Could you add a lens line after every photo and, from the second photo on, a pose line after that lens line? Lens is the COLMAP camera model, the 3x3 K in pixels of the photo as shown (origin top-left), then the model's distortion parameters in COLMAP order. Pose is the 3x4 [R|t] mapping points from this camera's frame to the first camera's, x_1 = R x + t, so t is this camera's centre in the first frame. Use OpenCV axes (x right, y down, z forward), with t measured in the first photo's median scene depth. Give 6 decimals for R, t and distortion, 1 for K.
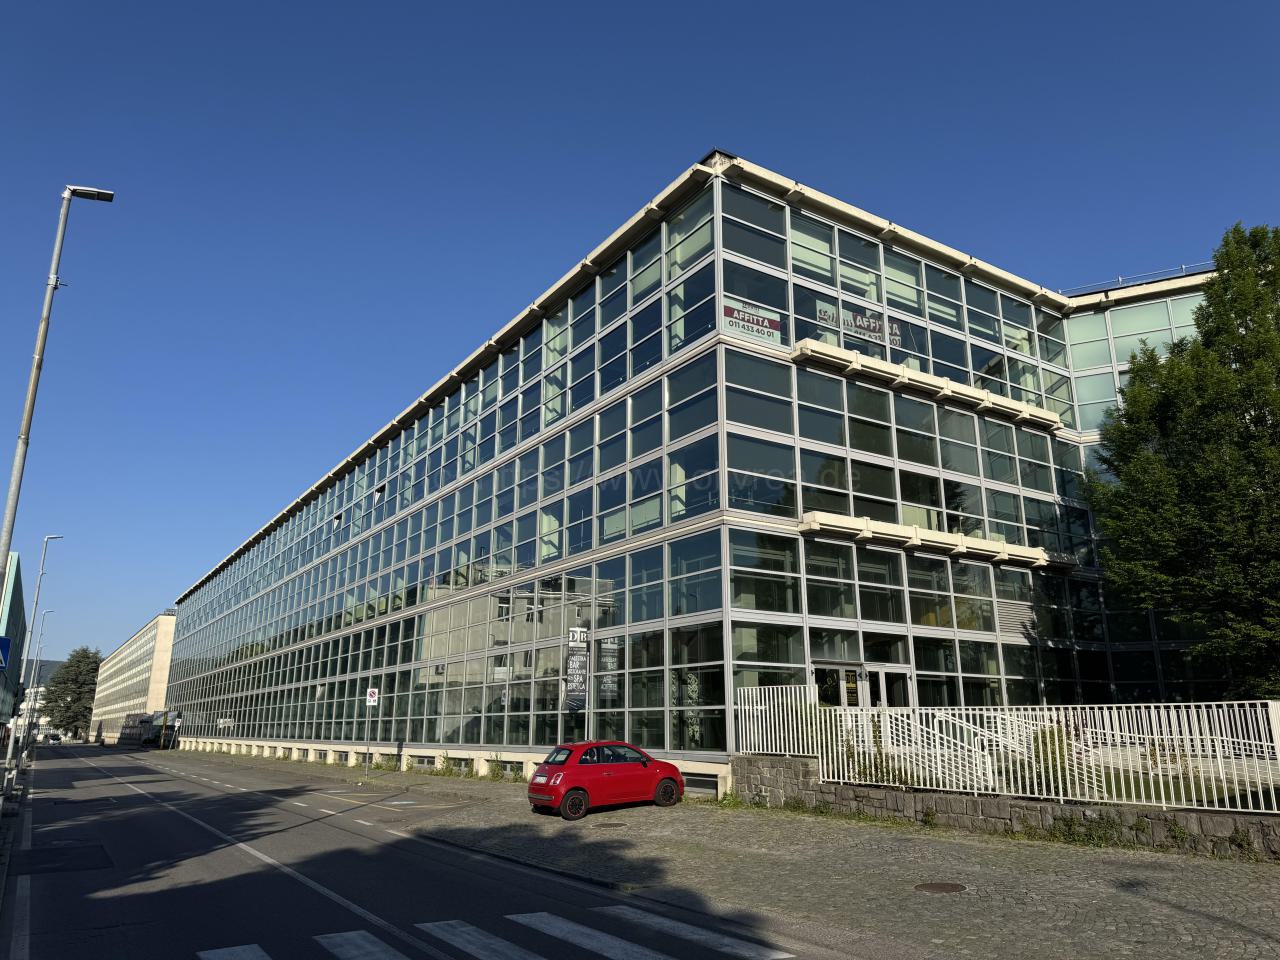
lens RADIAL K [[898.3, 0, 649.7], [0, 898.3, 475.2], [0, 0, 1]] dist [0.060720, -0.055246]
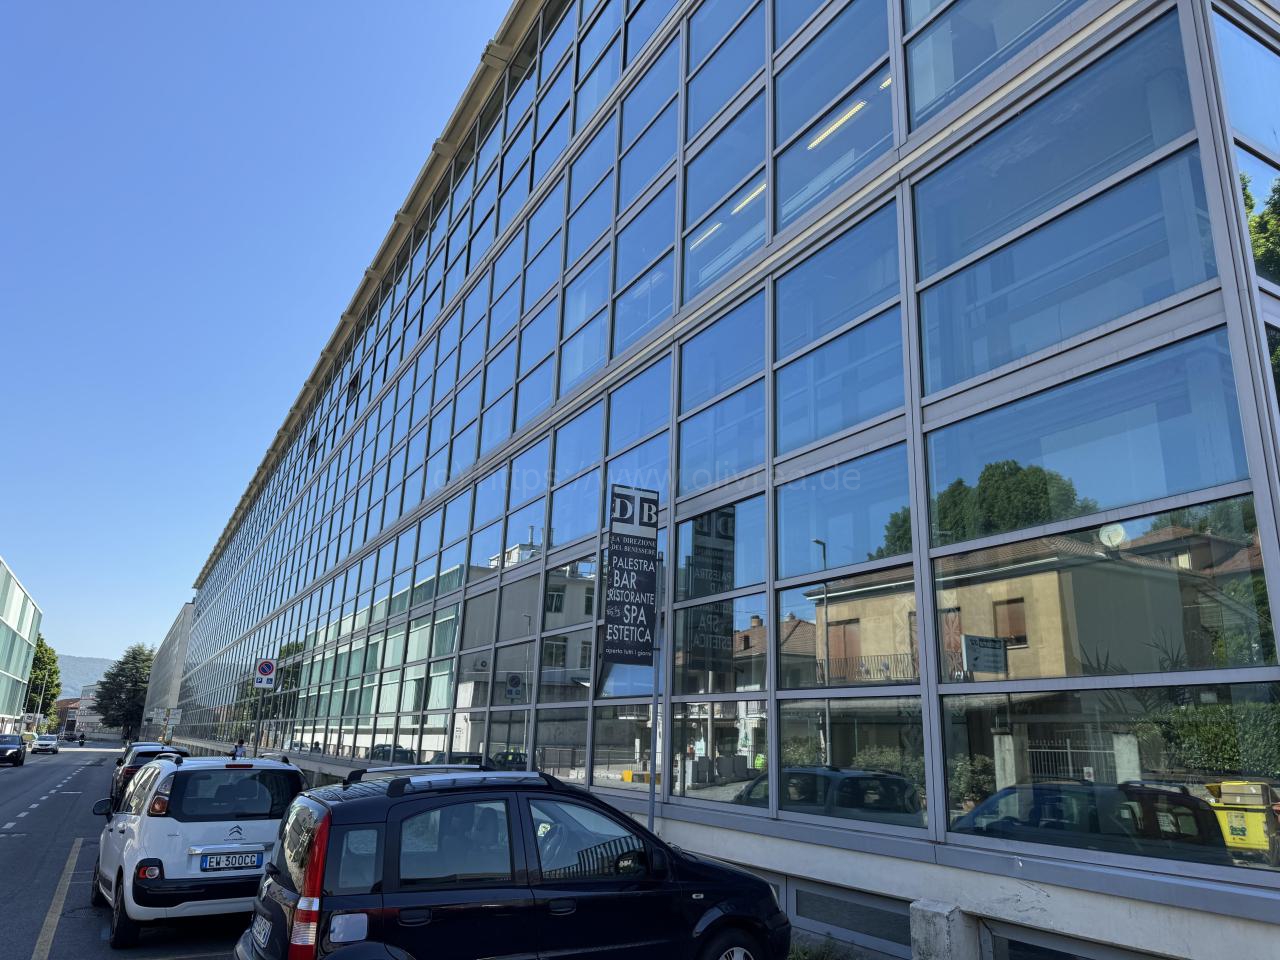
lens RADIAL K [[898.3, 0, 644.6], [0, 898.3, 490.8], [0, 0, 1]] dist [0.060720, -0.055246]
pose [[0.997433, 0.012045, -0.070587, -0.046925], [-0.012105, 0.999927, -0.000420, 0.167543], [0.070576, 0.001274, 0.997506, 0.596291]]
